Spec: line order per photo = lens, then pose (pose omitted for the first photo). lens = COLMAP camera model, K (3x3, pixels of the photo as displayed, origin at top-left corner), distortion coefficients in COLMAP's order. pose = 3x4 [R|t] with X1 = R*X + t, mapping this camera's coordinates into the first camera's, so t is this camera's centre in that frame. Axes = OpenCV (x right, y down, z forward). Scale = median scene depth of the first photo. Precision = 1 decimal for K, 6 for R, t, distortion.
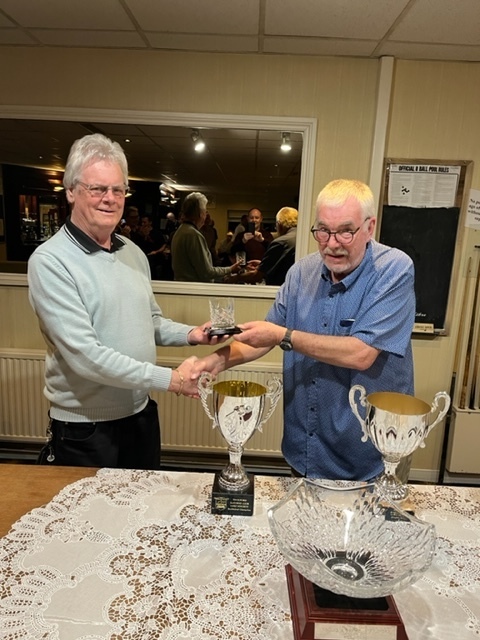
lens RADIAL K [[484.8, 0, 233.8], [0, 484.8, 326.1], [0, 0, 1]] dist [0.049104, -0.070839]
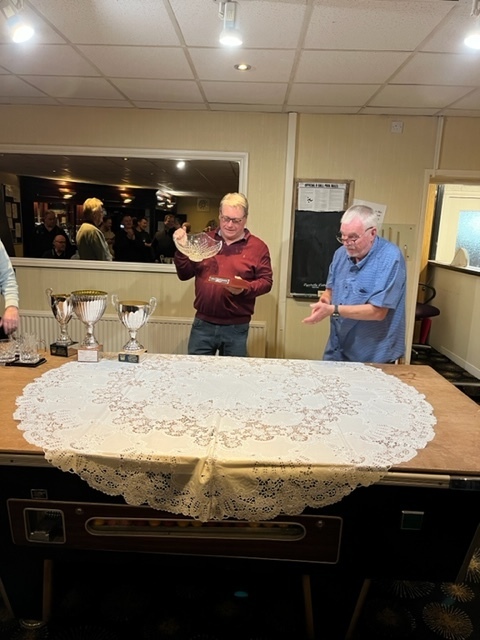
lens RADIAL K [[484.8, 0, 233.3], [0, 484.8, 318.4], [0, 0, 1]] dist [0.049104, -0.070839]
pose [[0.999930, -0.007959, -0.008793, 0.132238], [0.007783, 0.999771, -0.019929, 0.109486], [0.008949, 0.019859, 0.999763, -0.476650]]
